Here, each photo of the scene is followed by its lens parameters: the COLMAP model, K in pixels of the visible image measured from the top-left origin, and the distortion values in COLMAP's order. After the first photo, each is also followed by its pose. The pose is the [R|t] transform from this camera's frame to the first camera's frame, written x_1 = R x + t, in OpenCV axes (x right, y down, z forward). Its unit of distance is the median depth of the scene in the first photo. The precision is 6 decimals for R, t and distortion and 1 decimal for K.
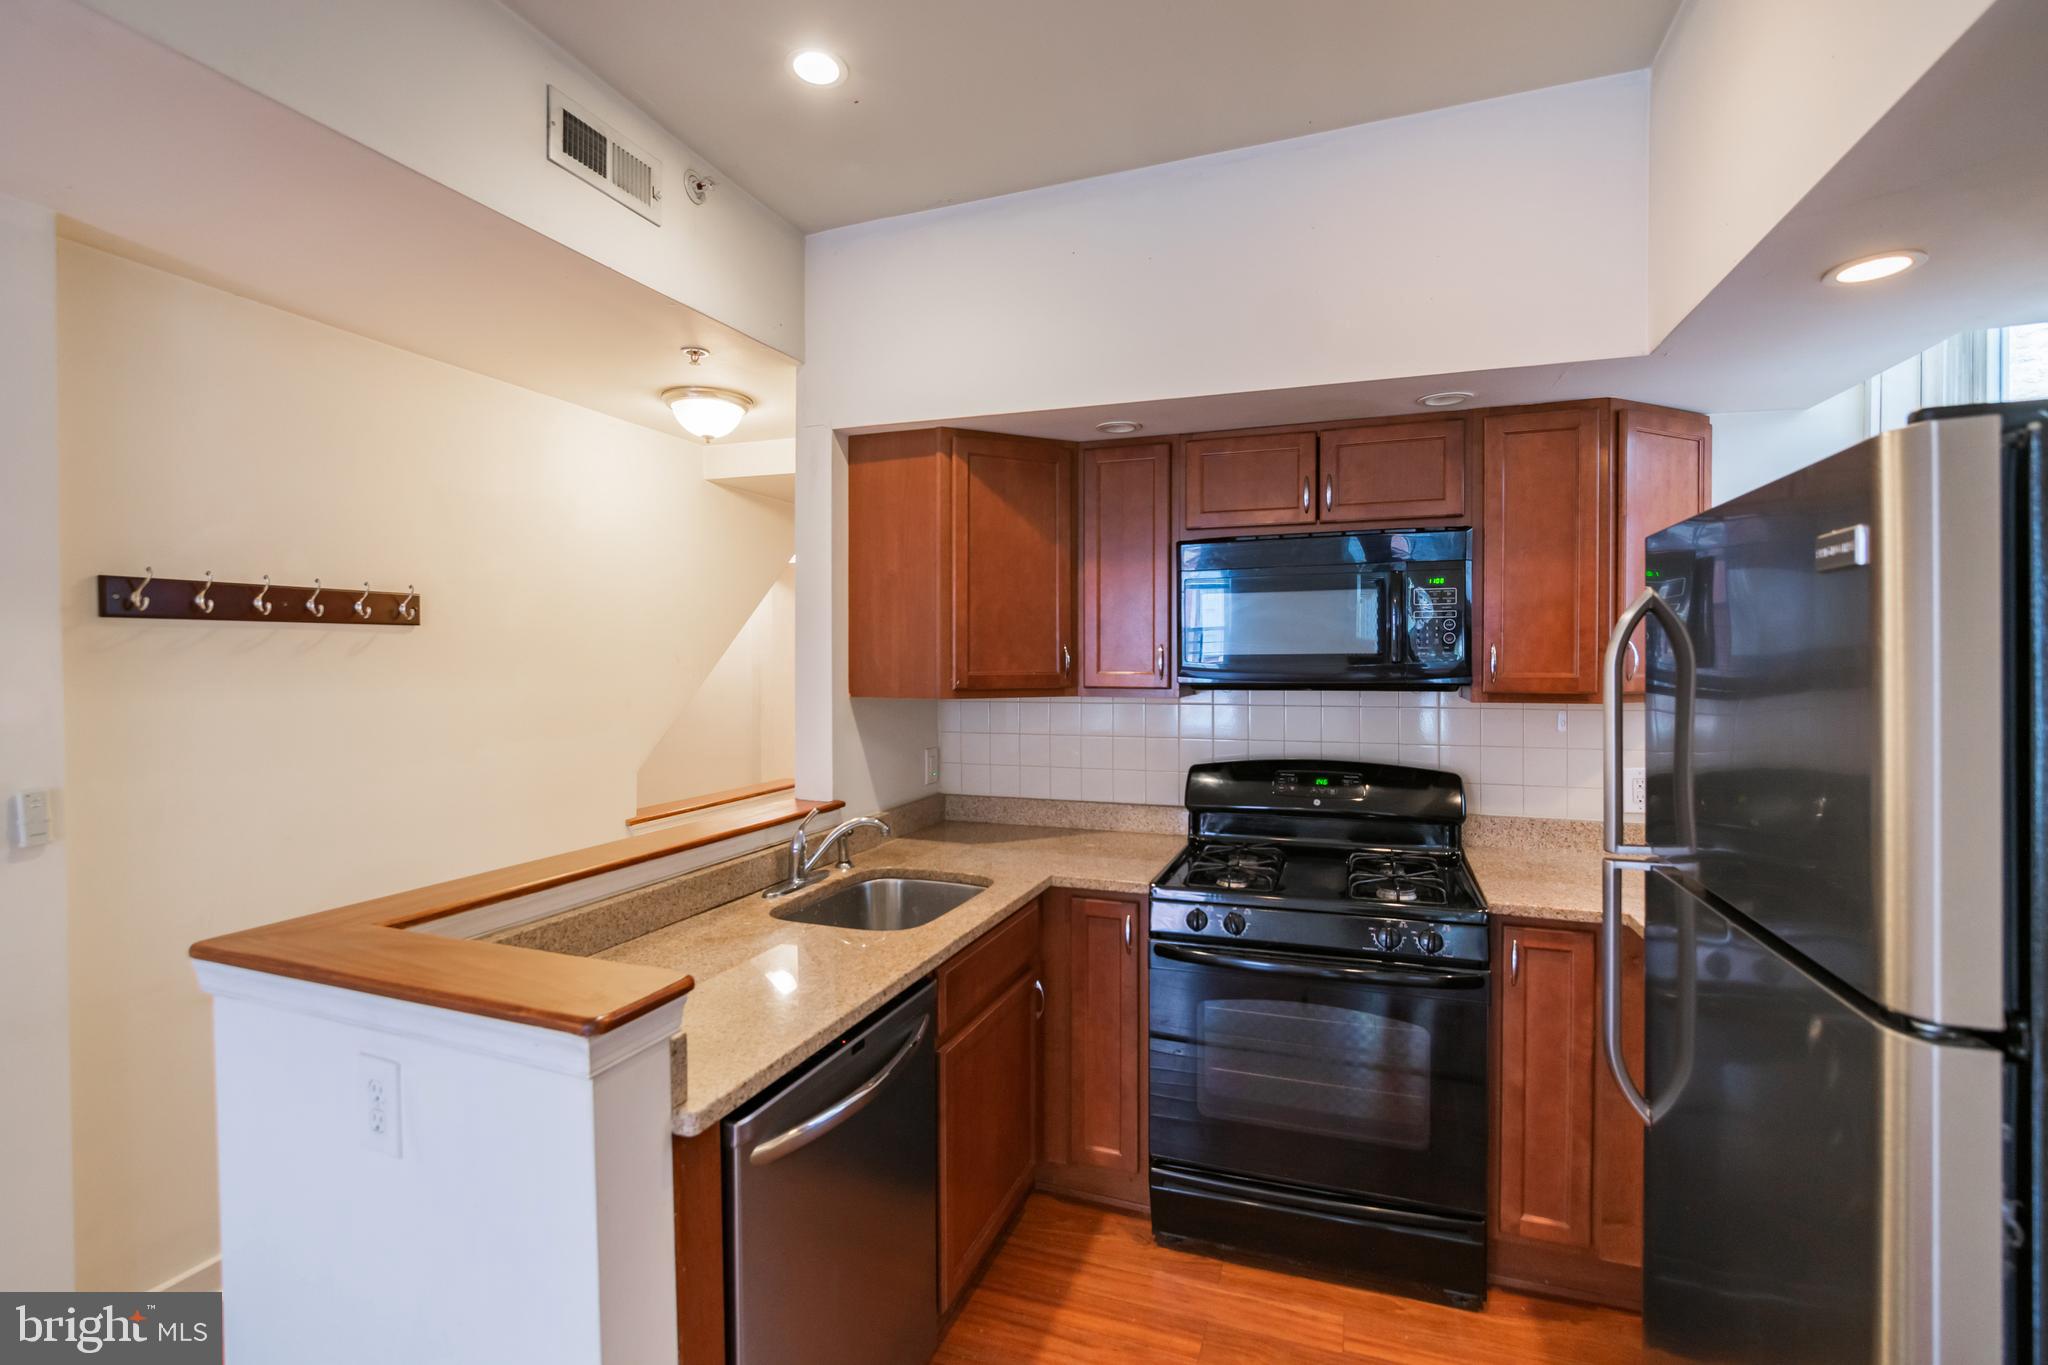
lens RADIAL K [[926.6, 0, 1014.2], [0, 926.6, 675.4], [0, 0, 1]] dist [-0.003486, 0.000815]
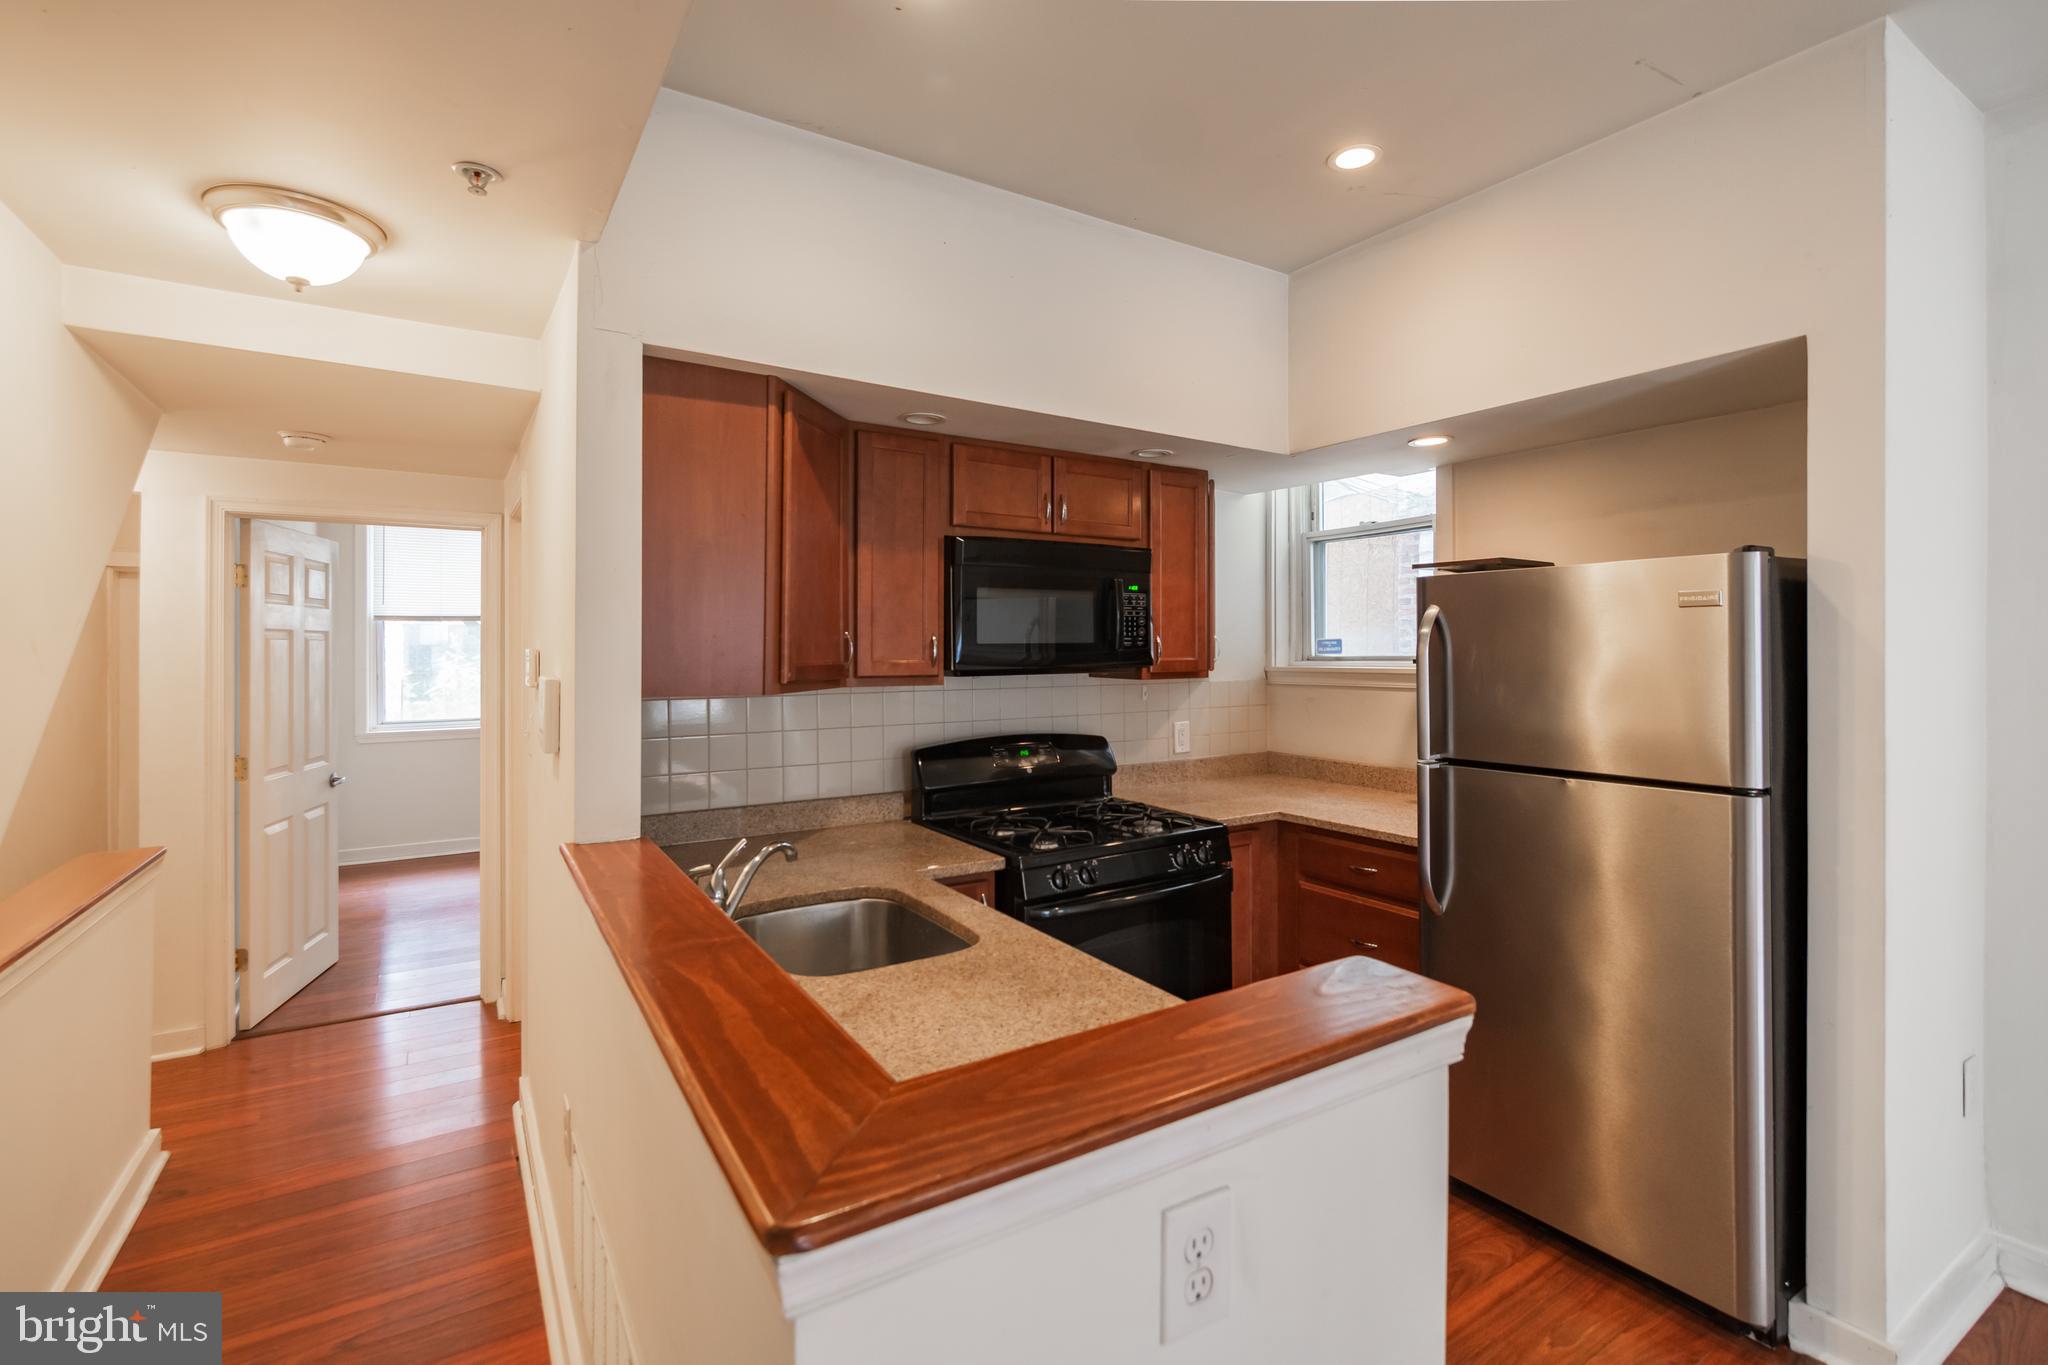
lens RADIAL K [[926.6, 0, 1043.3], [0, 926.6, 645.9], [0, 0, 1]] dist [-0.003486, 0.000815]
pose [[0.588592, -0.000011, 0.808430, -0.641207], [0.015877, 0.999807, -0.011547, -0.006355], [-0.808274, 0.019632, 0.588479, 0.312791]]
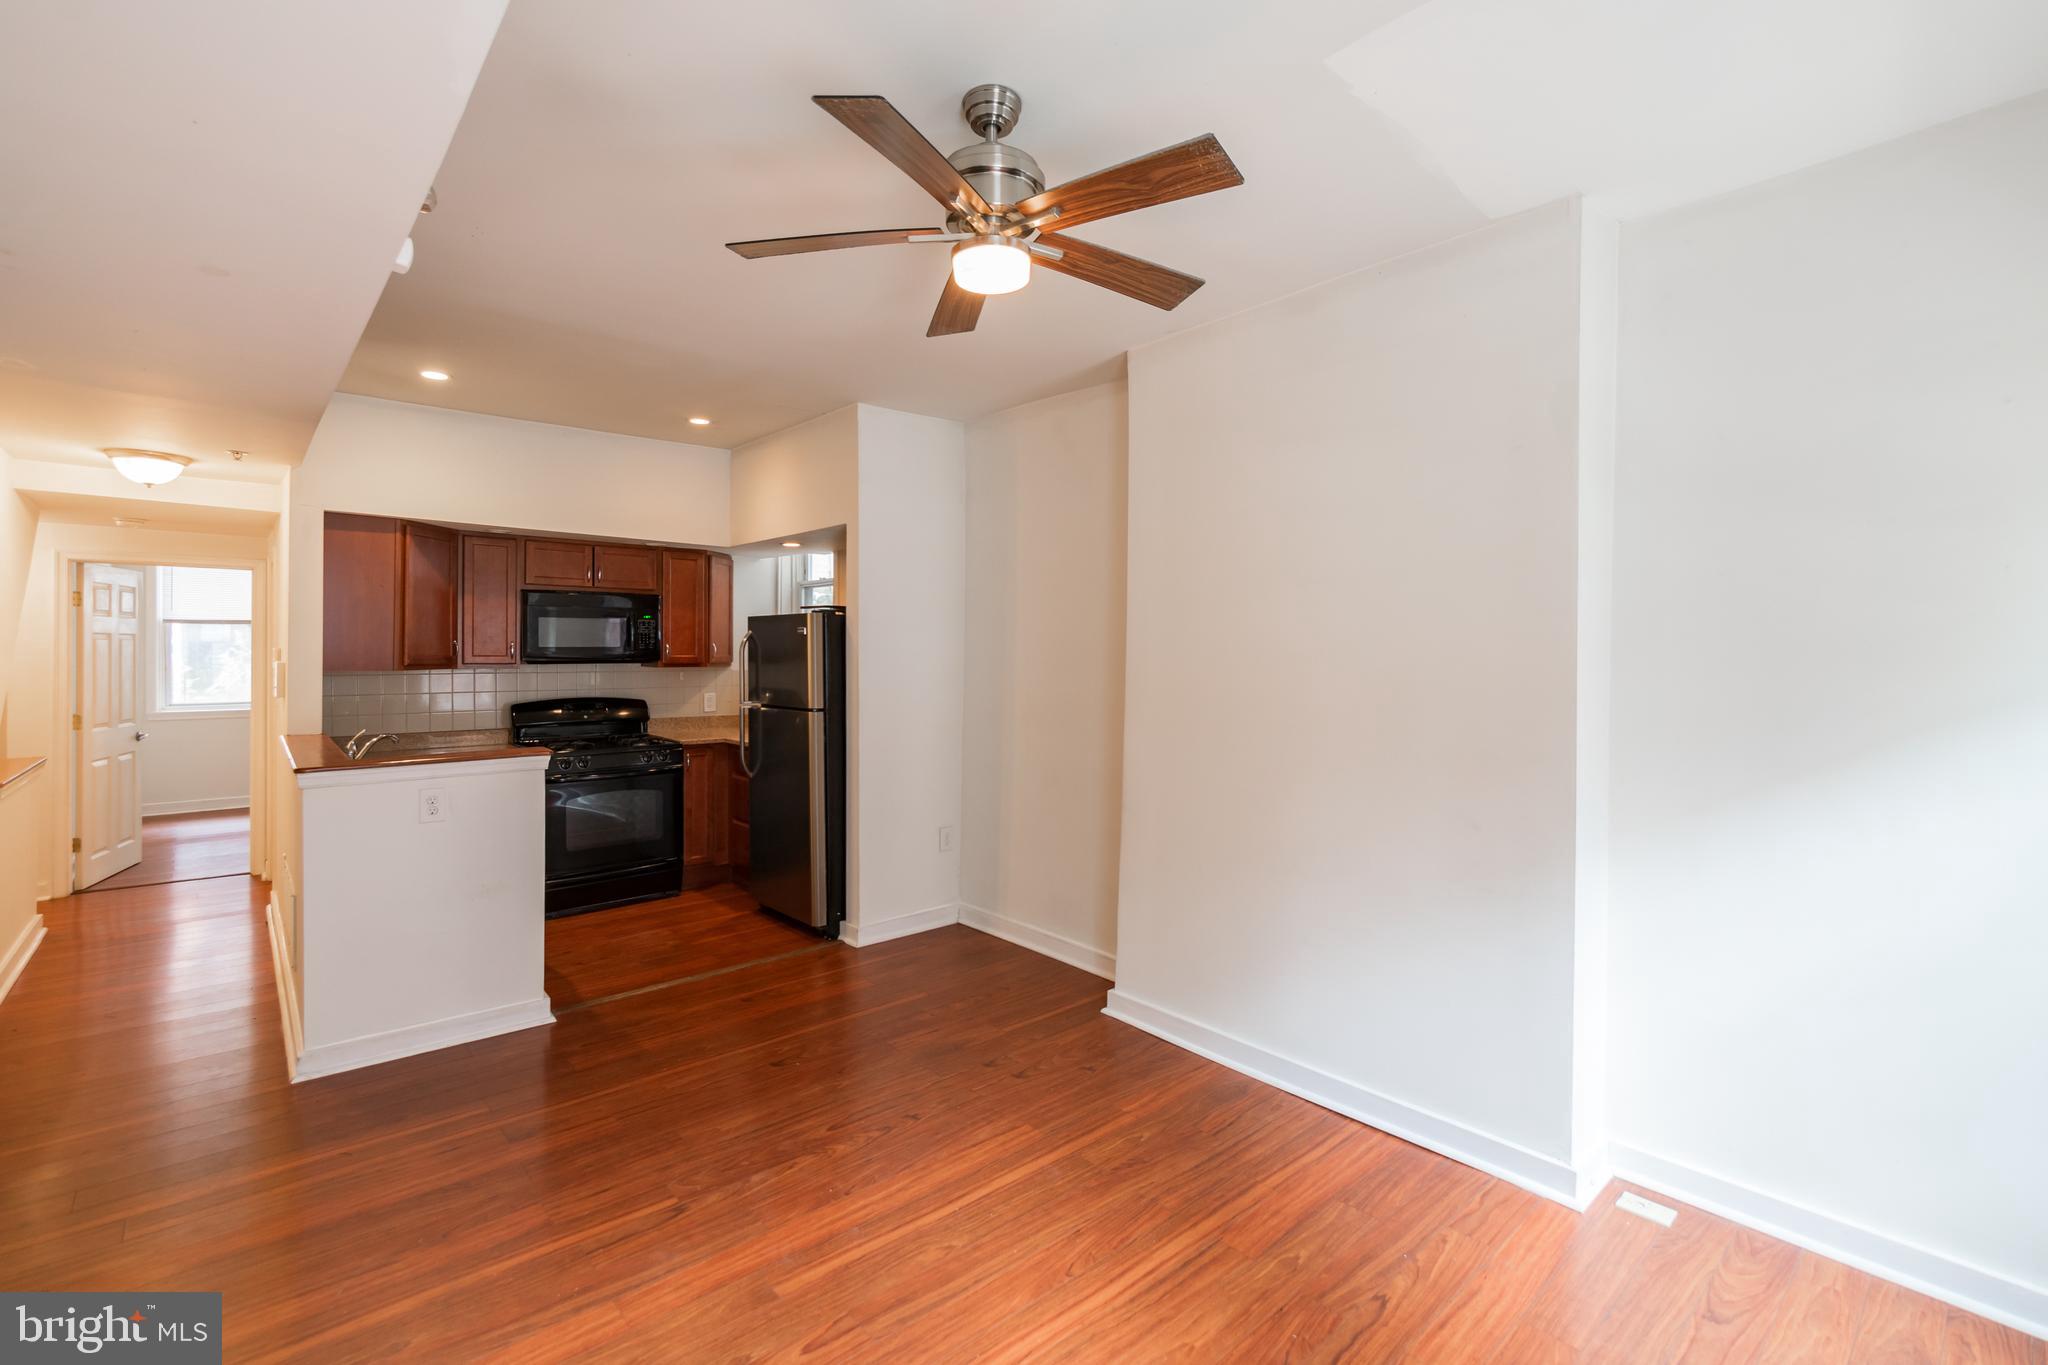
lens RADIAL K [[926.6, 0, 1047.8], [0, 926.6, 656.0], [0, 0, 1]] dist [-0.003486, 0.000815]
pose [[0.460327, -0.002340, 0.887747, -1.120343], [0.008719, 0.999960, -0.001885, 0.011818], [-0.887707, 0.008608, 0.460329, -0.957635]]
